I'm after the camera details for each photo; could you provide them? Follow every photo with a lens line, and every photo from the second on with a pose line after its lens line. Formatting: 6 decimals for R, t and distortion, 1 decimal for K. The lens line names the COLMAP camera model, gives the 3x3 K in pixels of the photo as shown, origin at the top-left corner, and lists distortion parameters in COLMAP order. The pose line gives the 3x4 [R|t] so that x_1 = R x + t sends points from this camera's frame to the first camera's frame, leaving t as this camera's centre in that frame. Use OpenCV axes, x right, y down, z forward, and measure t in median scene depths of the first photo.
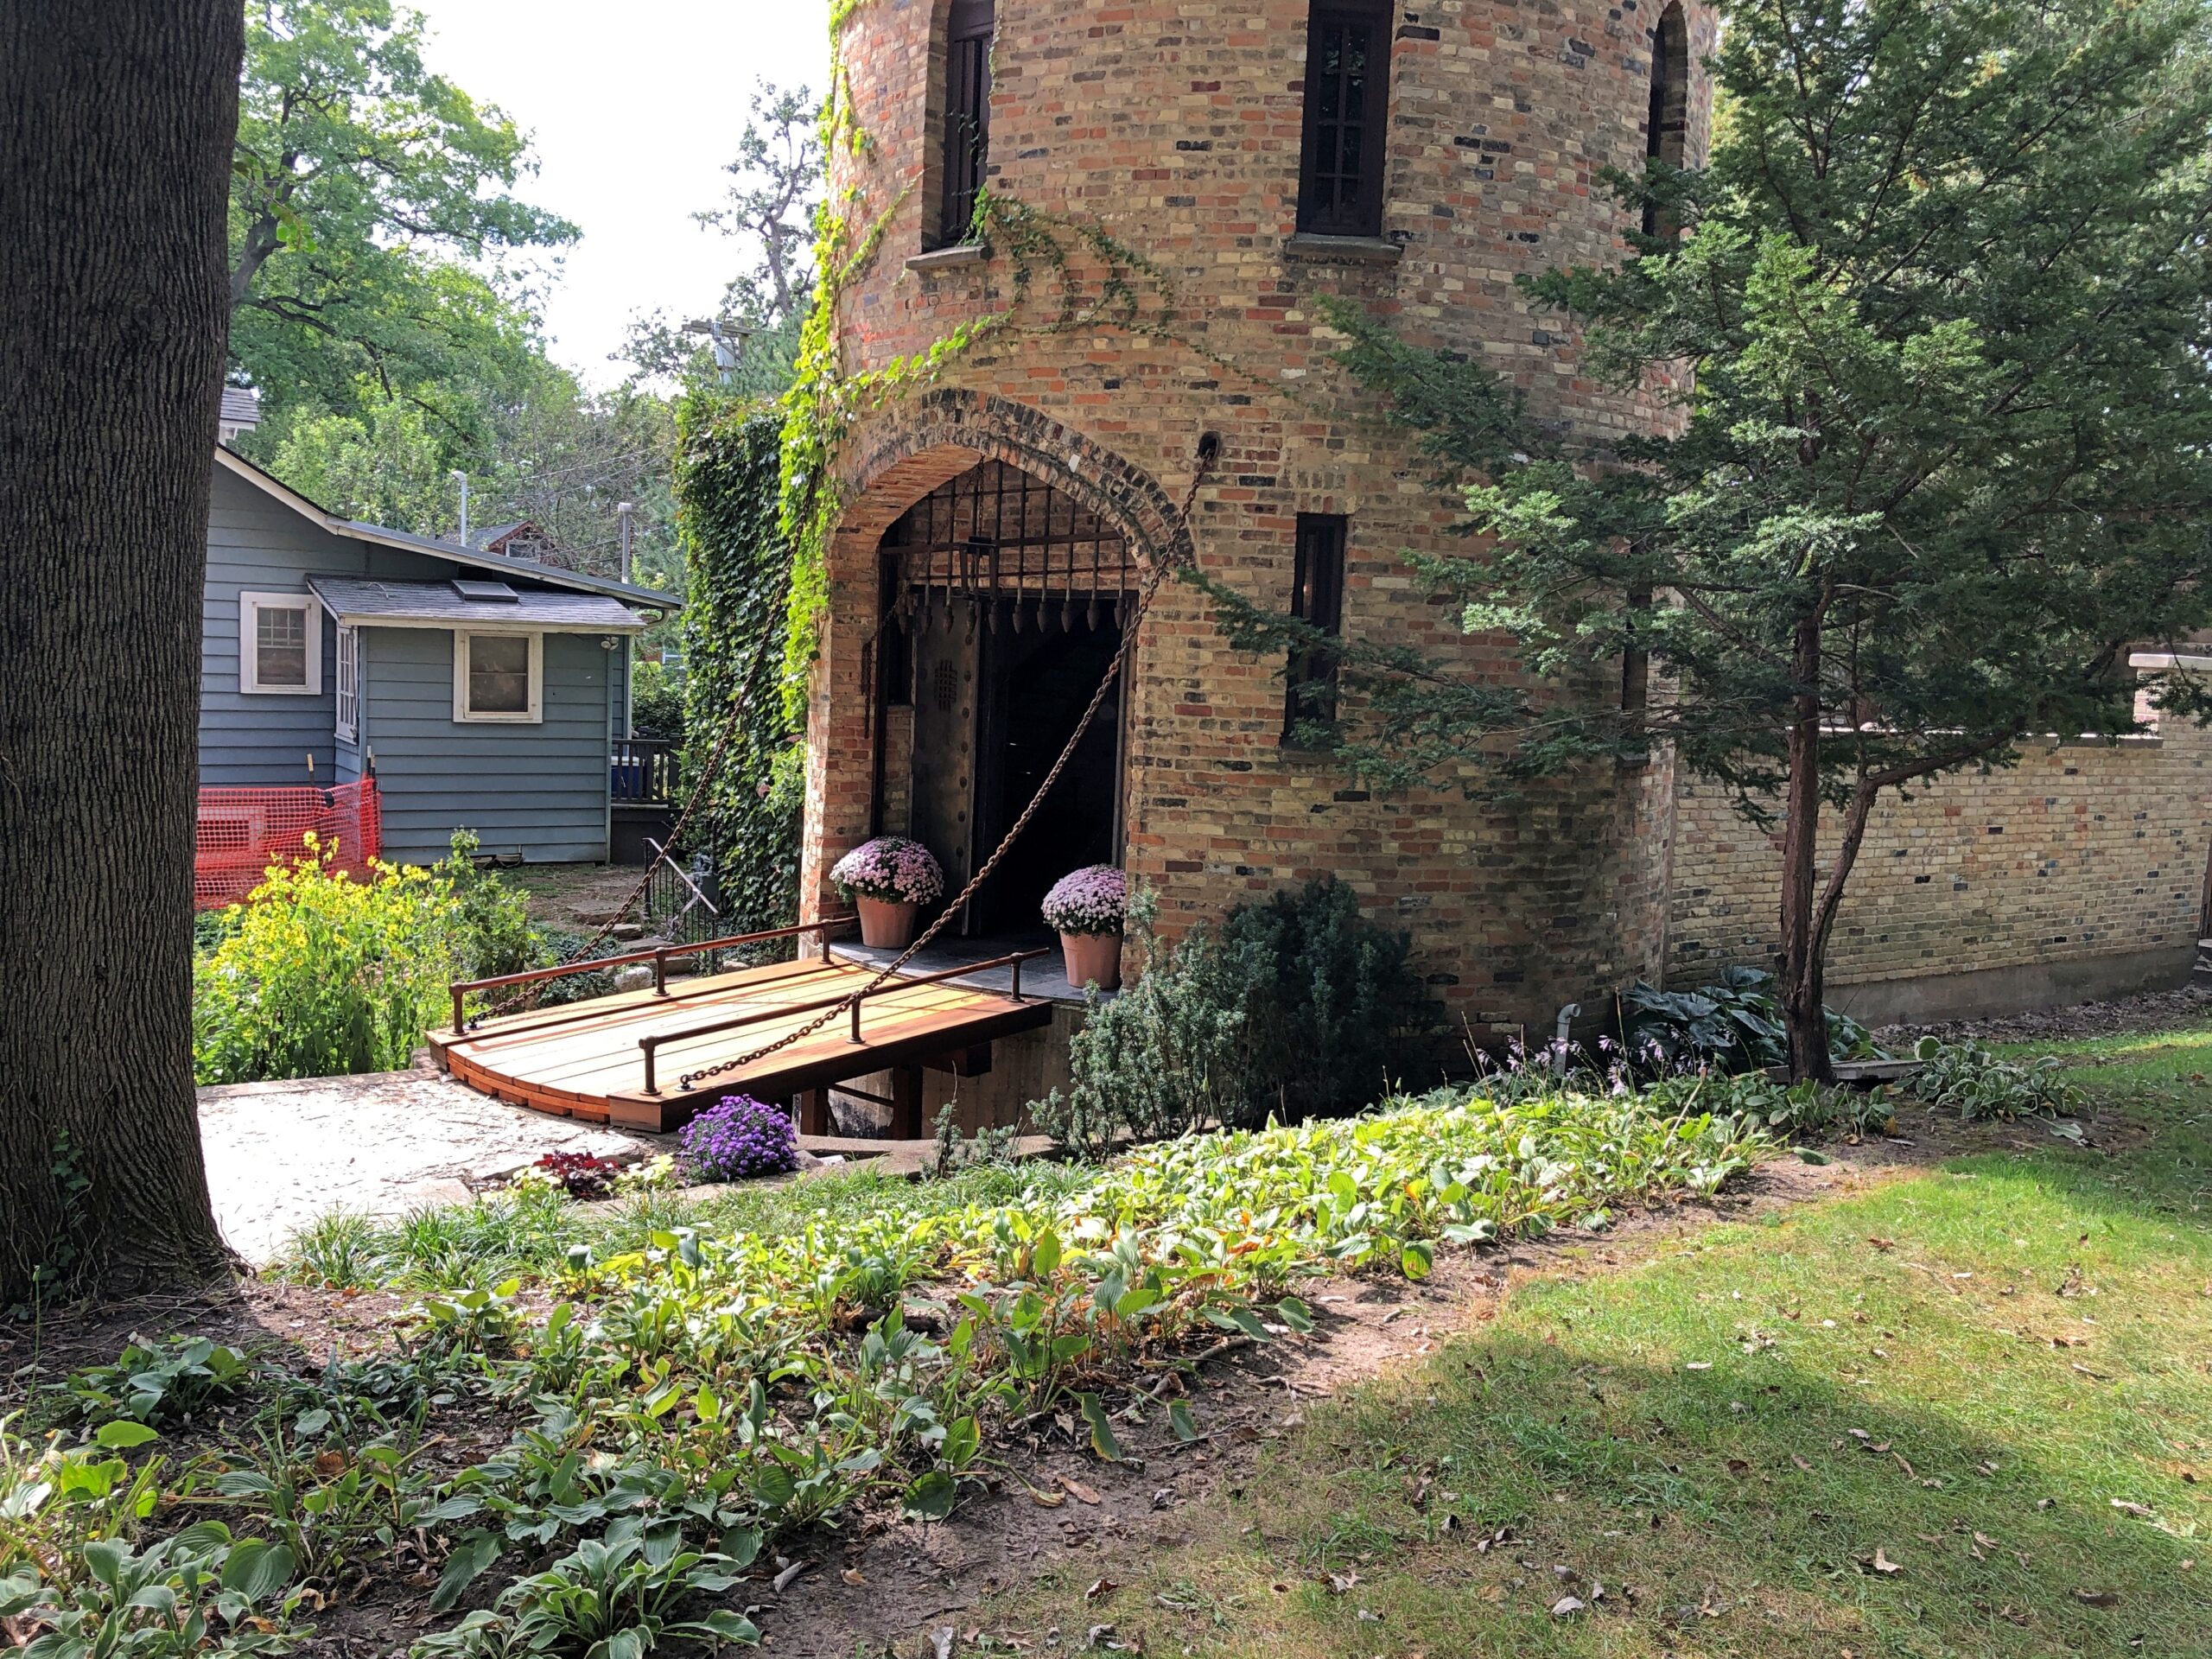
lens RADIAL K [[1784.0, 0, 1106.6], [0, 1784.0, 801.0], [0, 0, 1]] dist [0.028003, -0.042562]
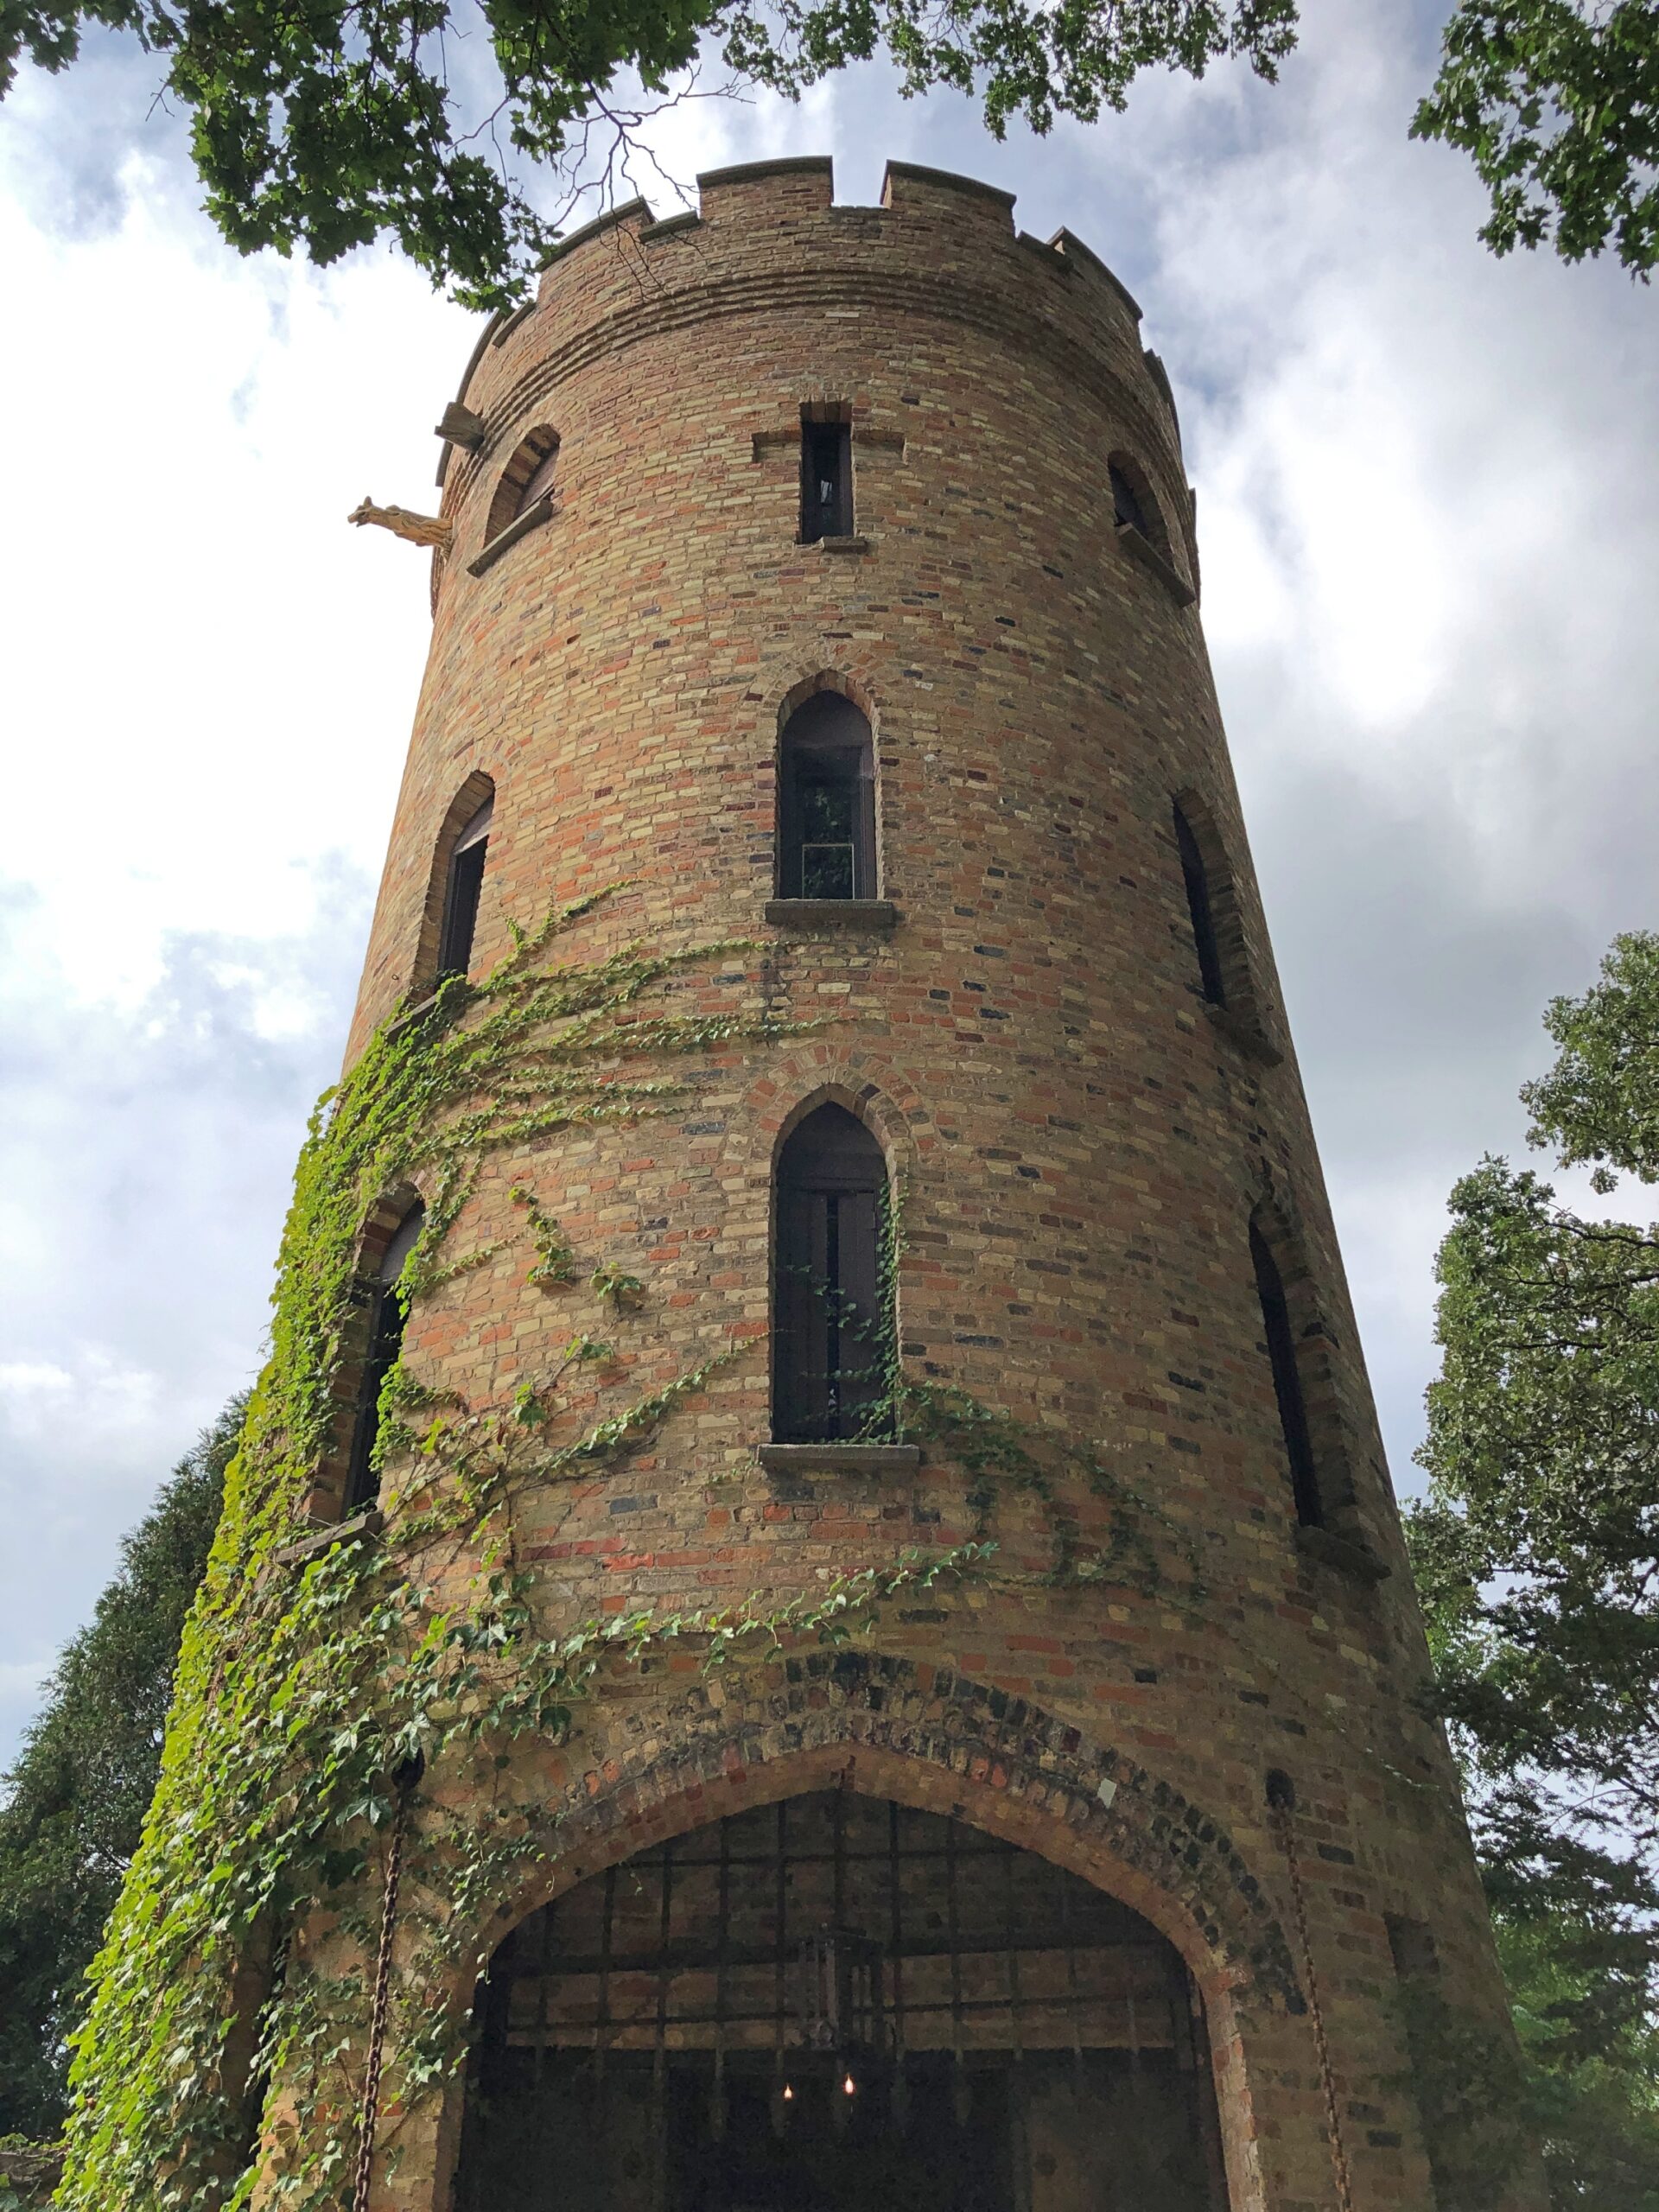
lens RADIAL K [[1784.0, 0, 817.9], [0, 1784.0, 1088.0], [0, 0, 1]] dist [0.028003, -0.042562]
pose [[0.754296, 0.350572, 0.555101, -0.513722], [0.090492, 0.781916, -0.616781, -0.008542], [-0.650269, 0.515467, 0.558072, 0.588959]]
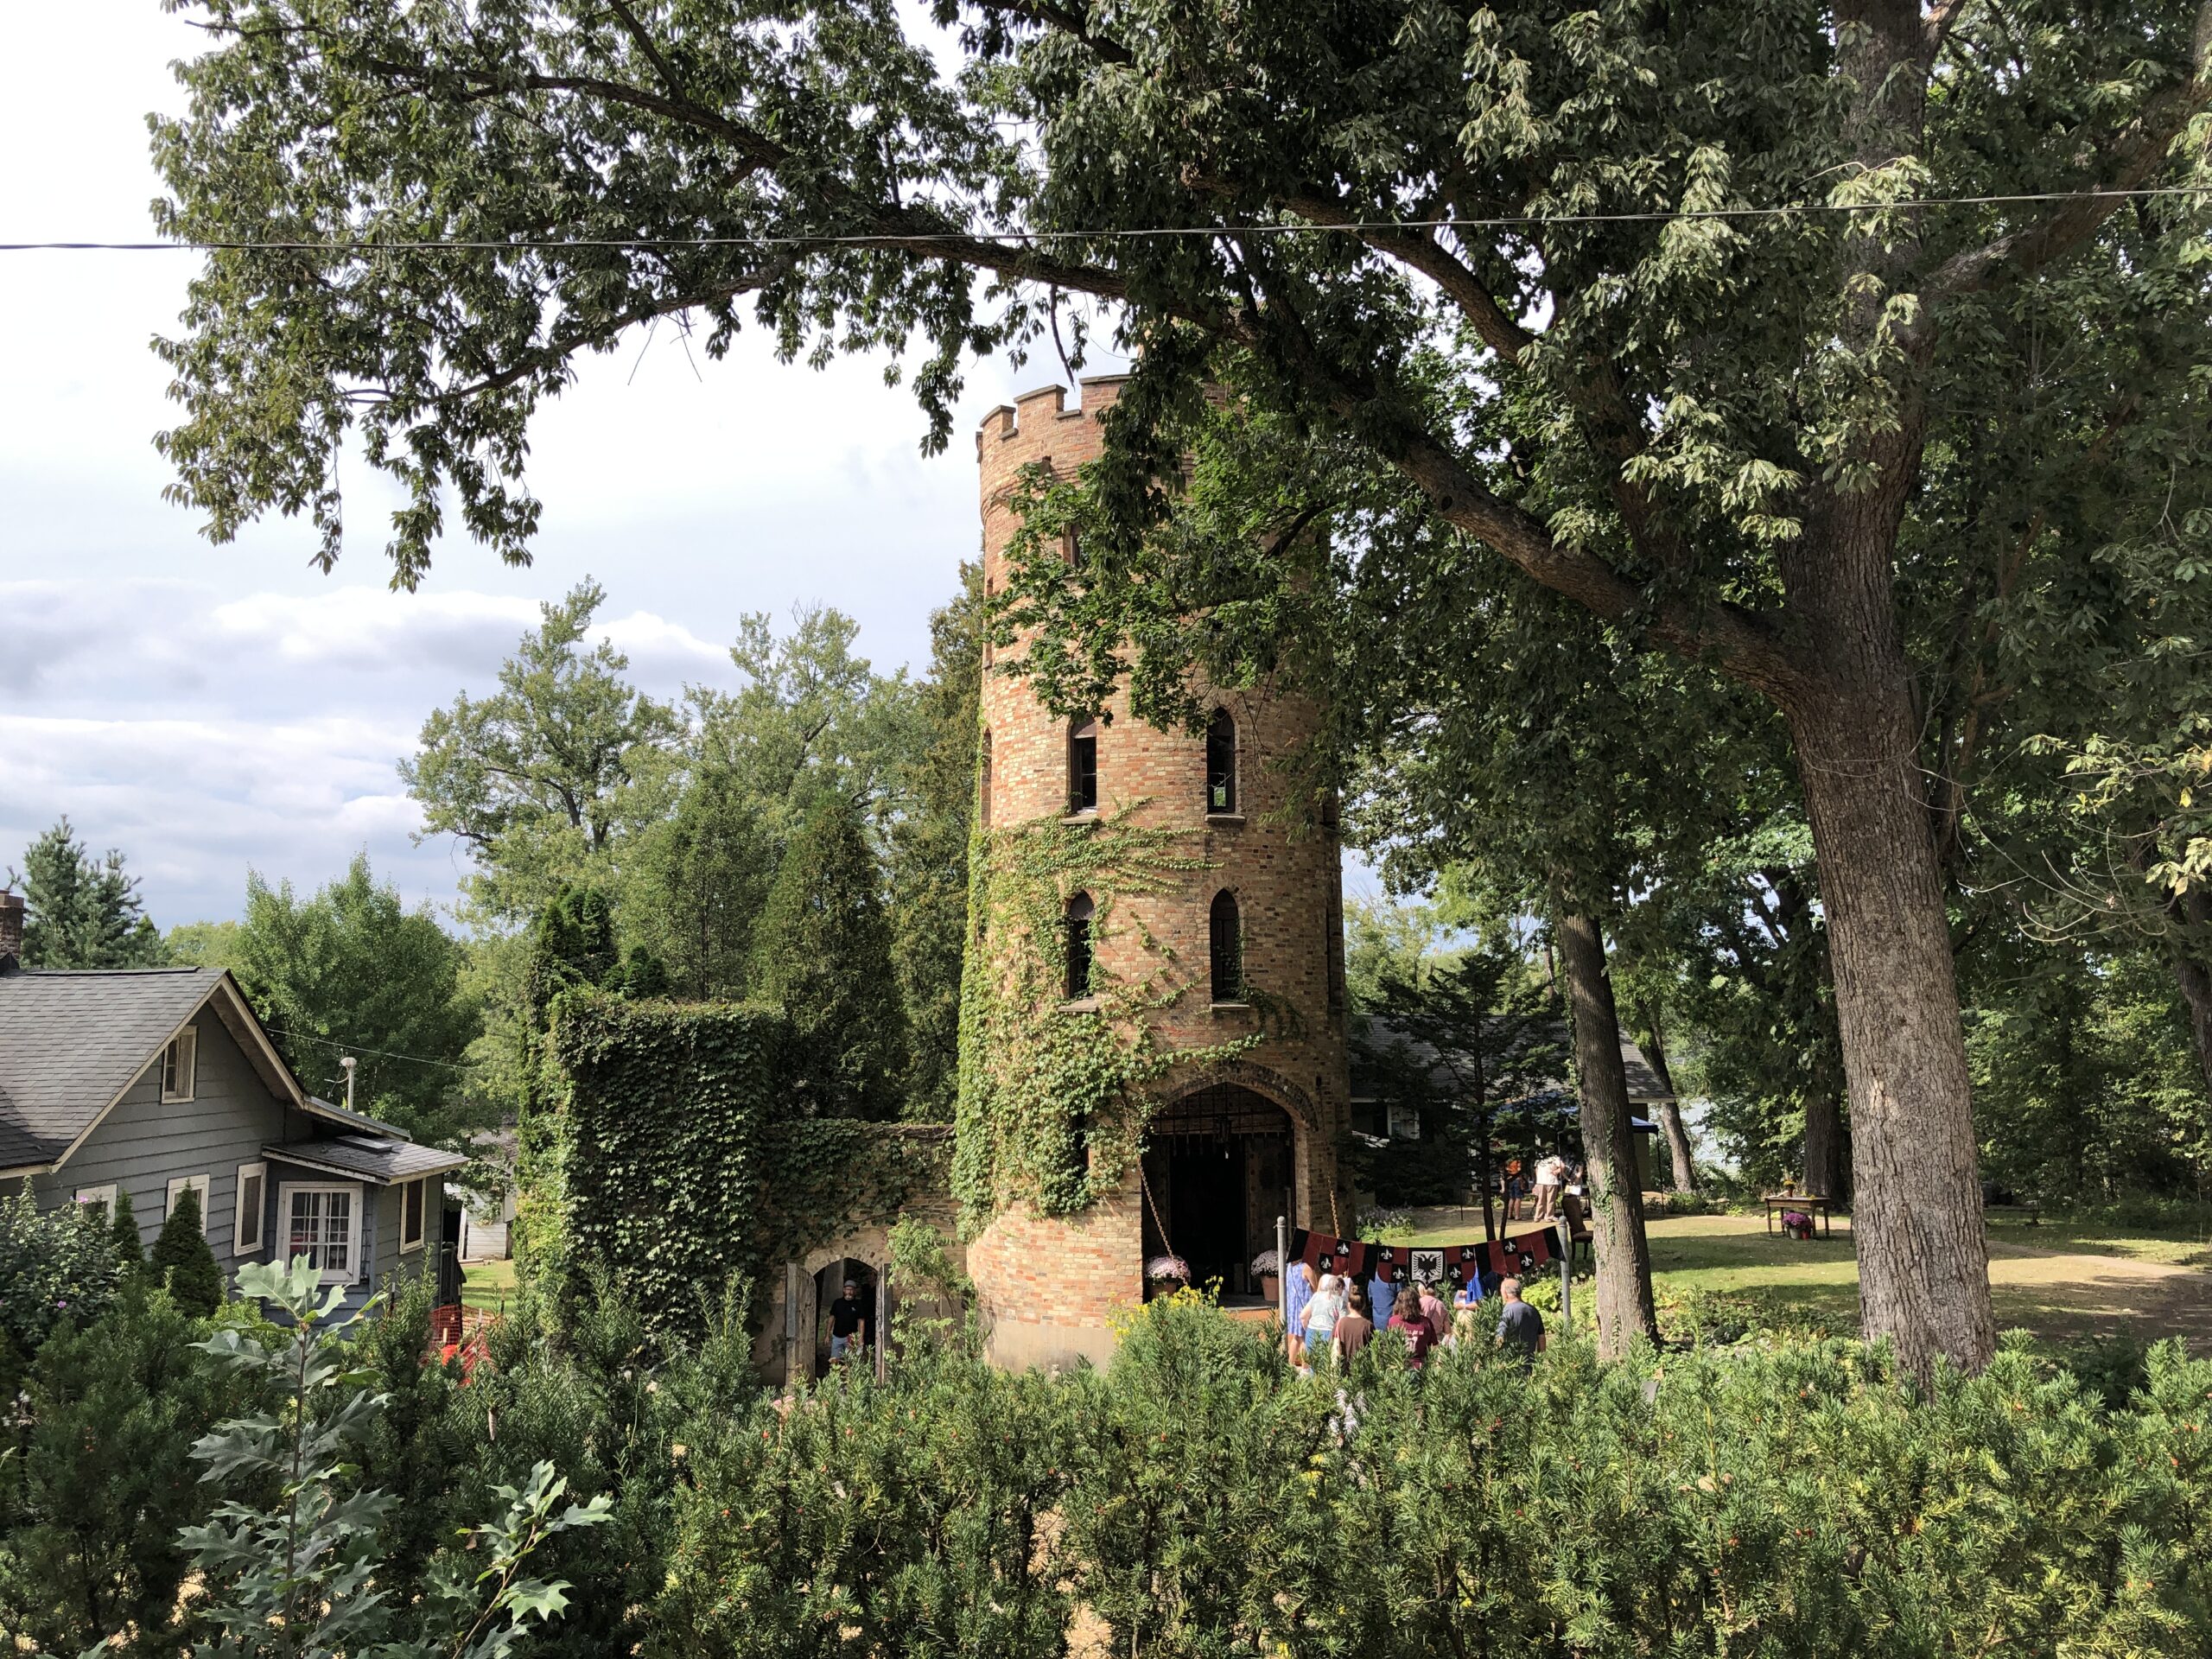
lens RADIAL K [[1784.0, 0, 1098.6], [0, 1784.0, 784.7], [0, 0, 1]] dist [0.028003, -0.042562]
pose [[0.533984, 0.079462, 0.841752, -2.385514], [0.098790, 0.982891, -0.155455, -0.246148], [-0.839703, 0.166167, 0.516998, -0.199638]]
